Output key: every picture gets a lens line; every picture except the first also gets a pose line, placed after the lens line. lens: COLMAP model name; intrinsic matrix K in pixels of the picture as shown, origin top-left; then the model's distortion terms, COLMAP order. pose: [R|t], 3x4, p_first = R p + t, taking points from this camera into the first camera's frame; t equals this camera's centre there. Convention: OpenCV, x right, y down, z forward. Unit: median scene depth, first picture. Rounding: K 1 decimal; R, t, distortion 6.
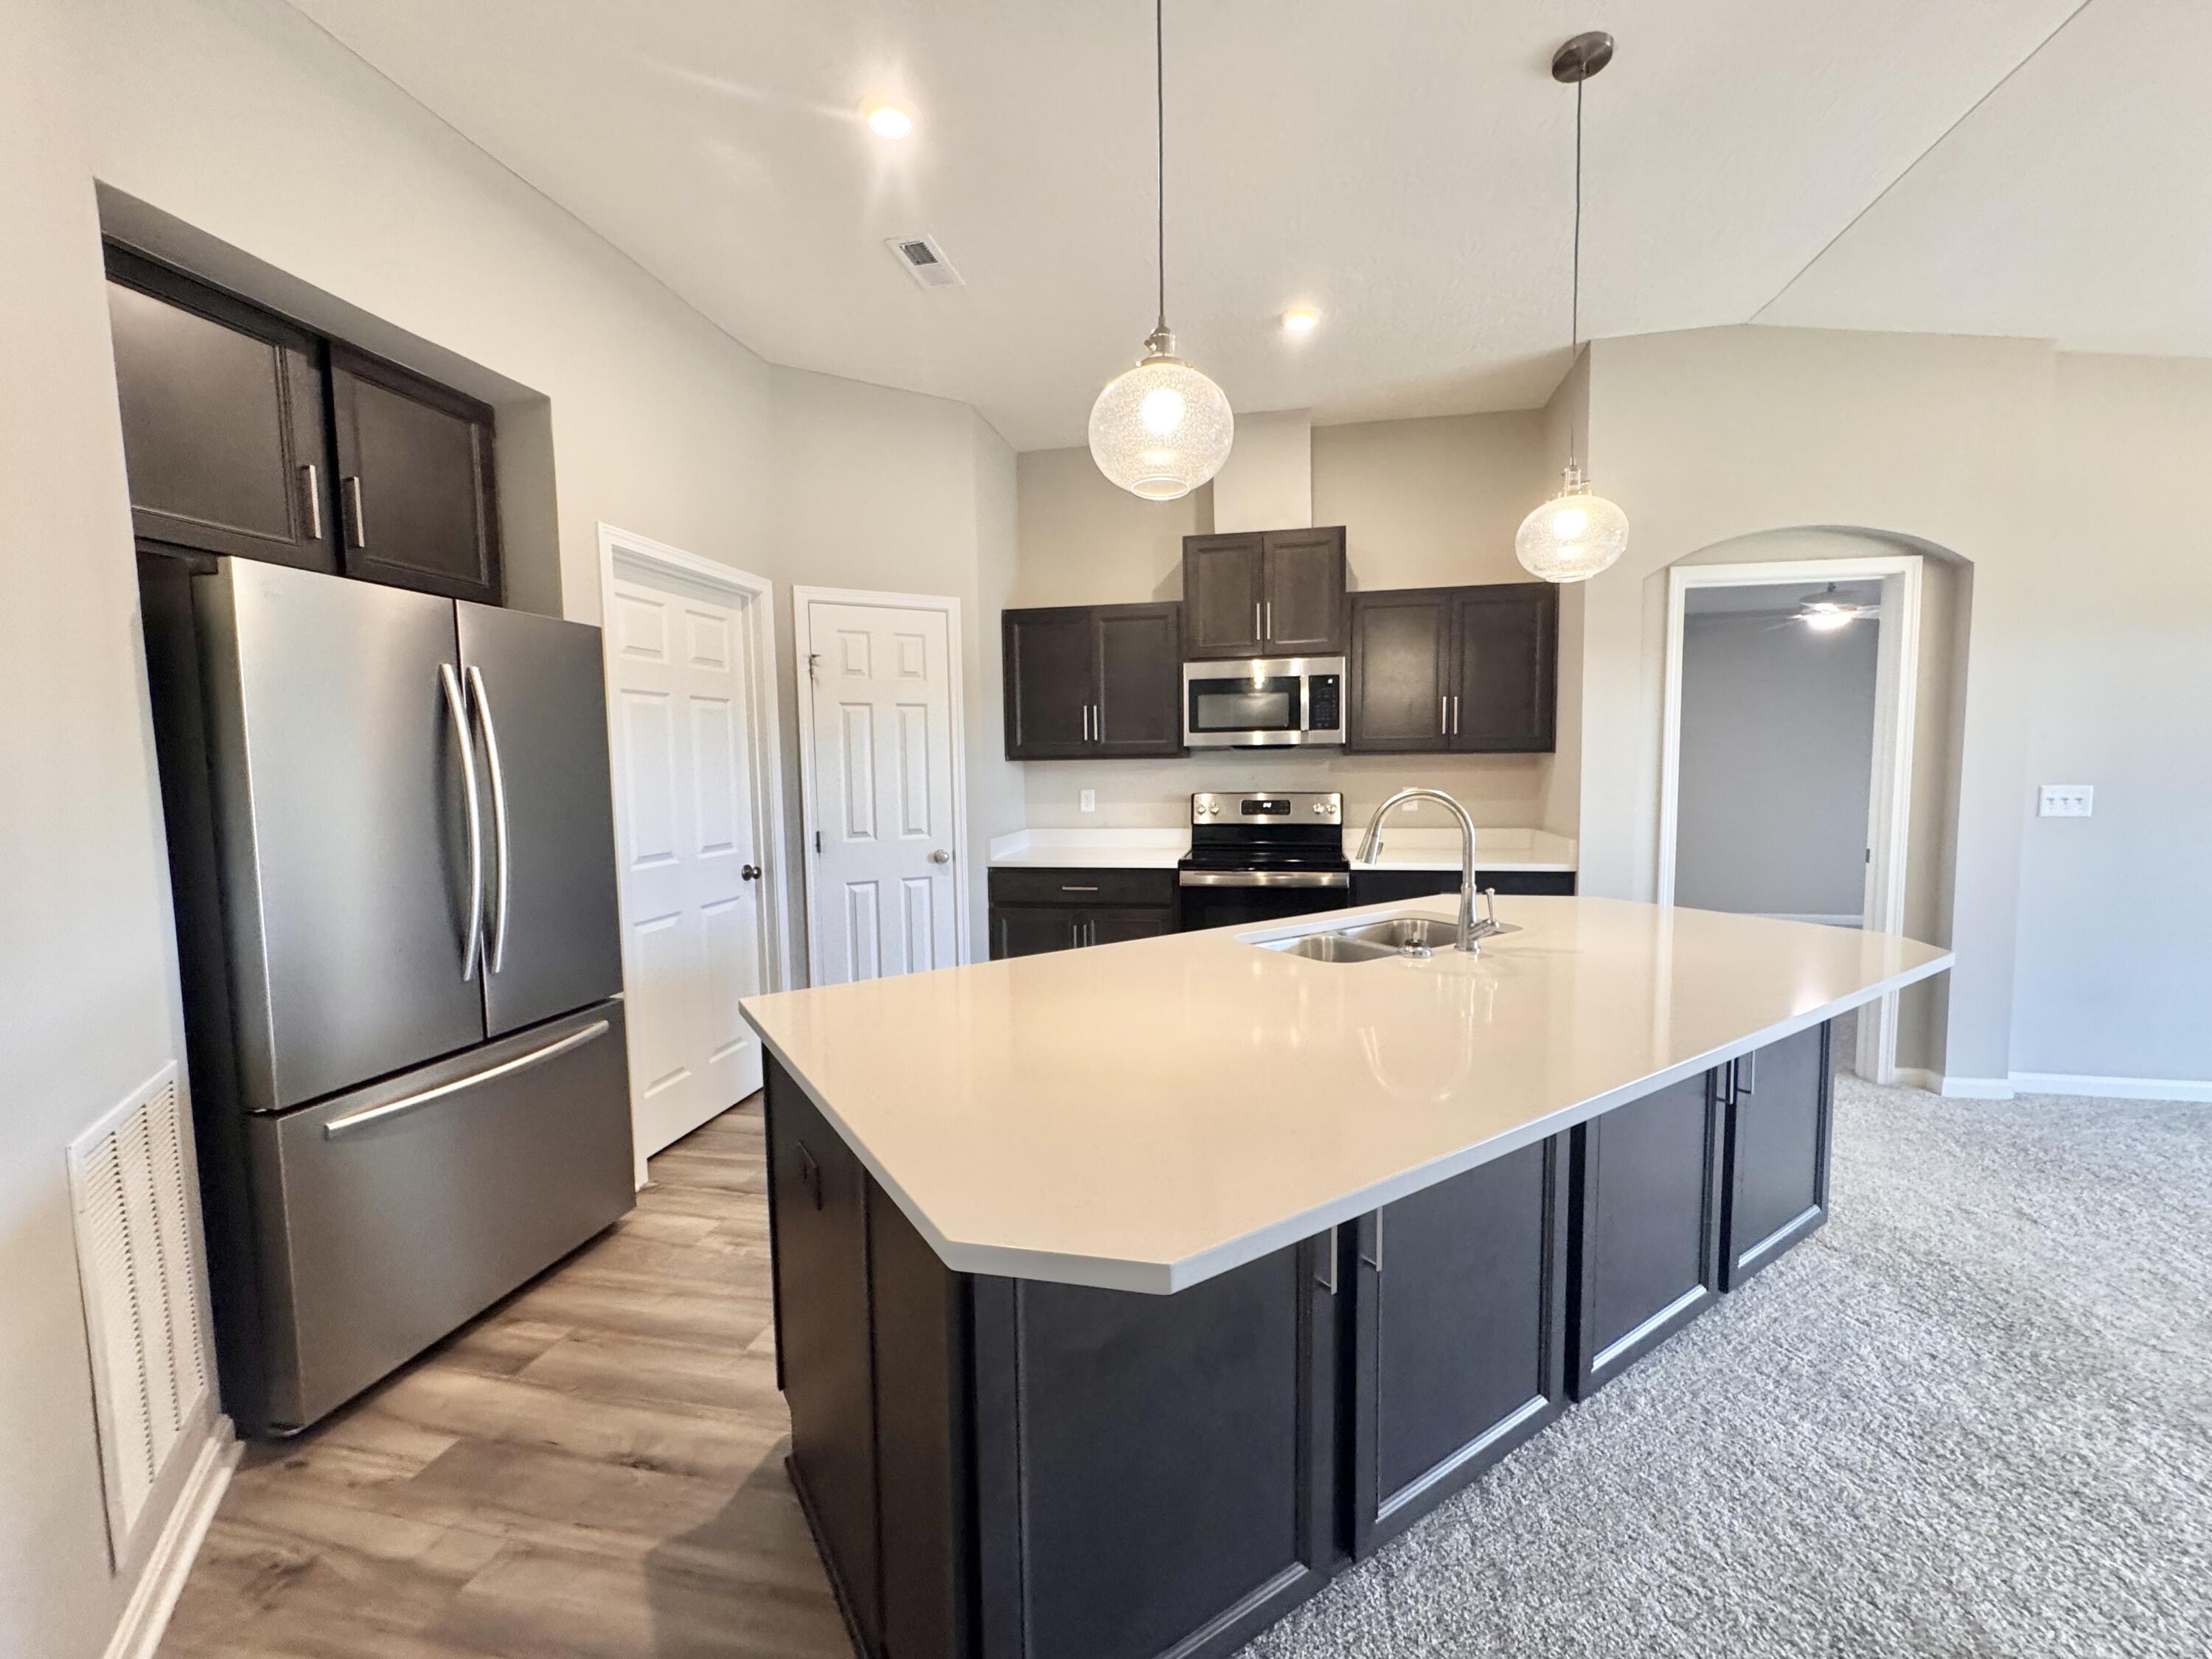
lens RADIAL K [[882.5, 0, 1108.4], [0, 882.5, 827.2], [0, 0, 1]] dist [0.000409, -0.000149]
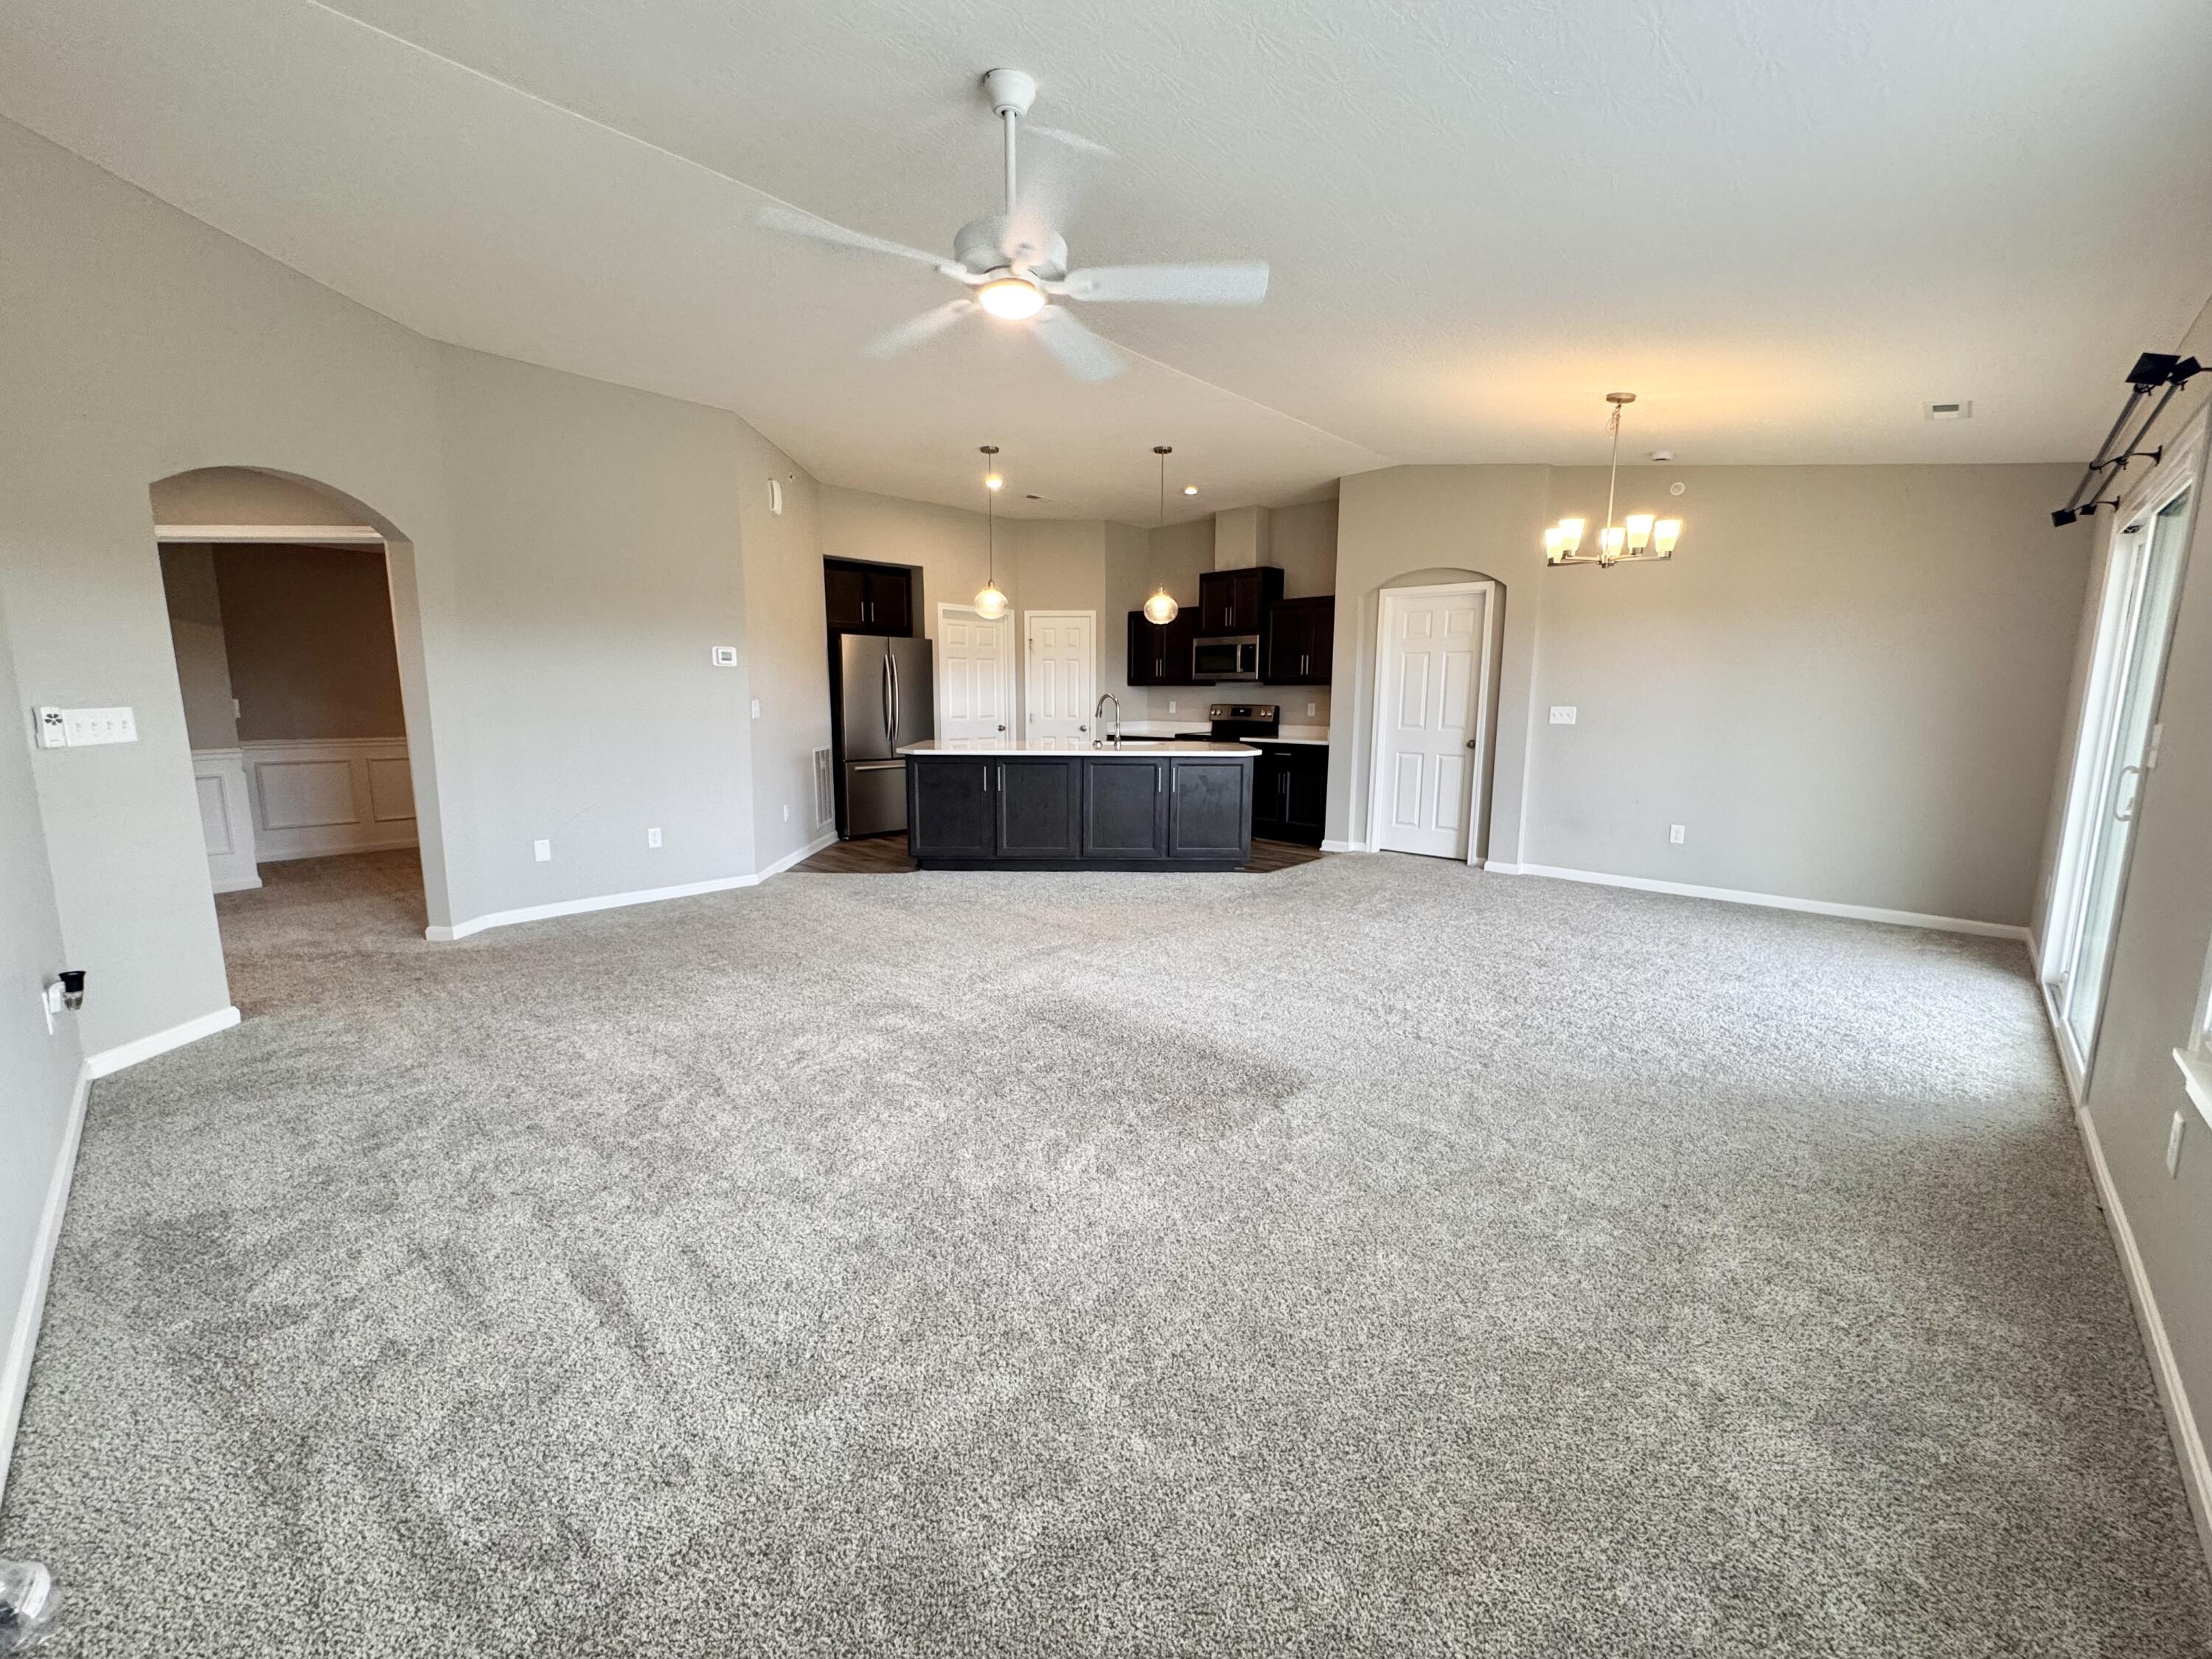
lens RADIAL K [[882.5, 0, 1108.4], [0, 882.5, 827.2], [0, 0, 1]] dist [0.000409, -0.000149]
pose [[0.848140, 0.098377, -0.520558, 1.043386], [-0.056298, 0.993780, 0.096082, 0.063435], [0.526772, -0.052184, 0.848403, -0.864767]]
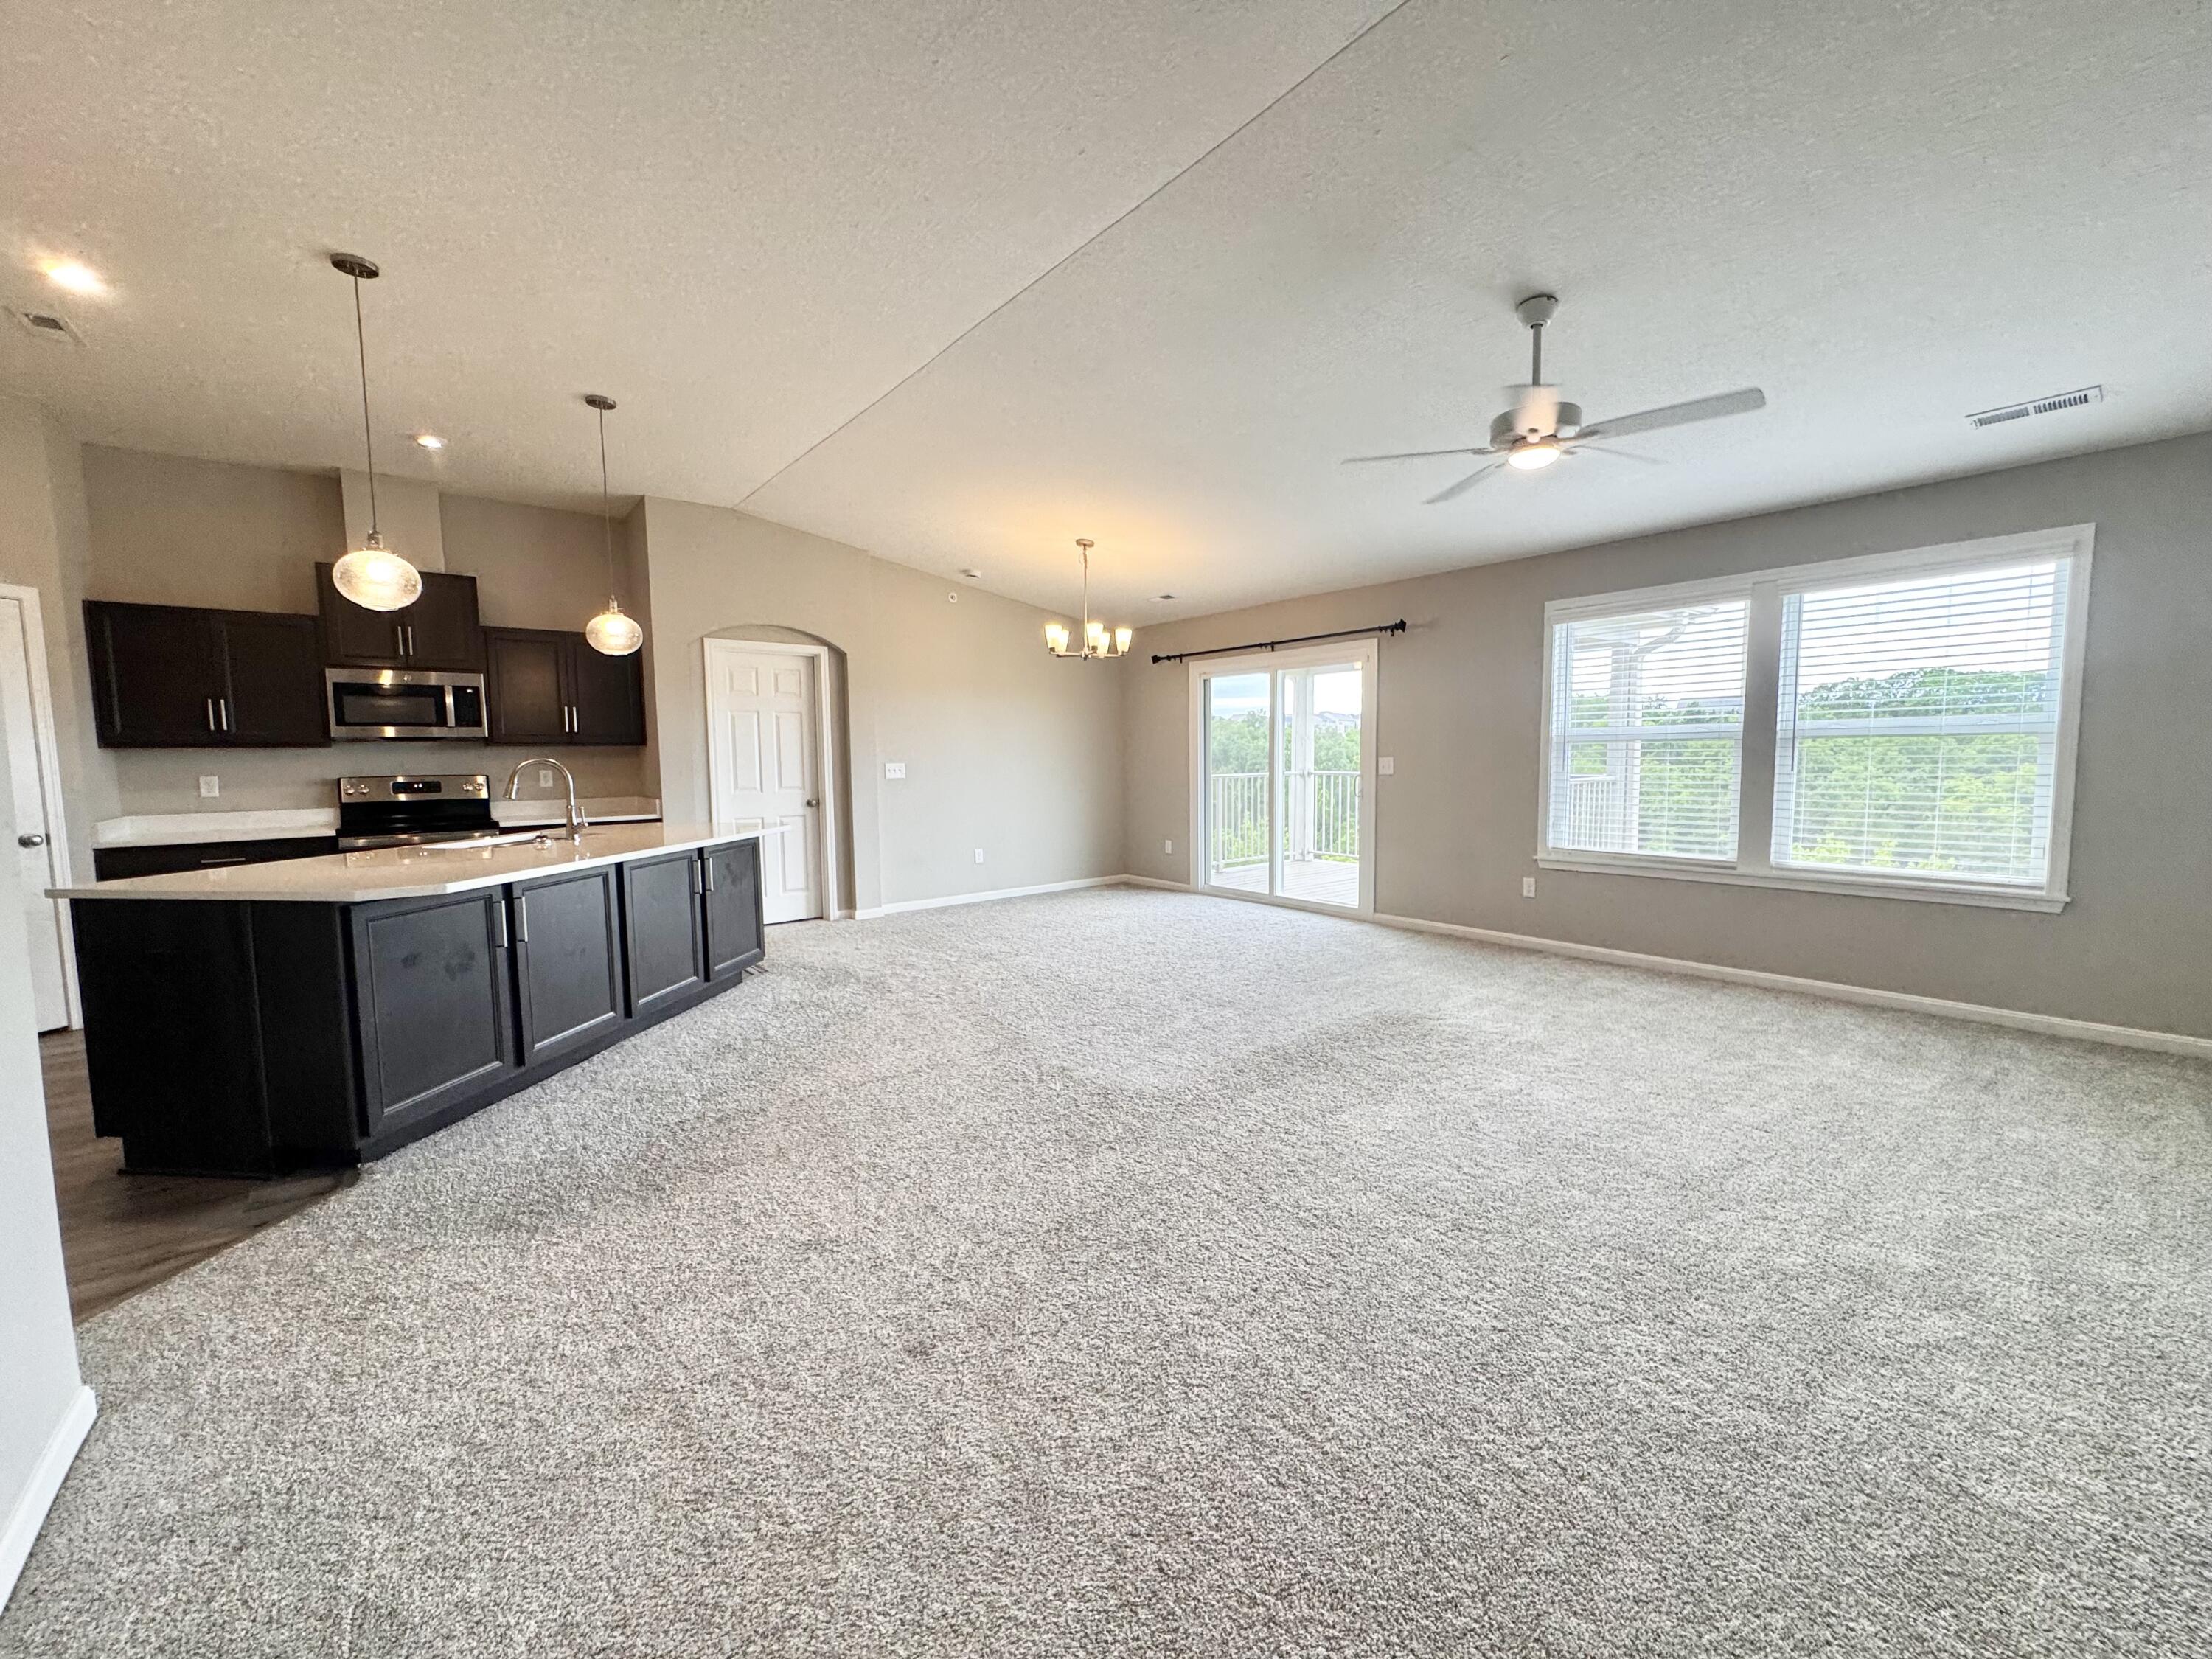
lens RADIAL K [[882.5, 0, 1108.4], [0, 882.5, 827.2], [0, 0, 1]] dist [0.000409, -0.000149]
pose [[0.638172, -0.058358, 0.767679, -0.174666], [0.060553, 0.997839, 0.025517, 0.067029], [-0.767509, 0.030201, 0.640327, -0.604513]]
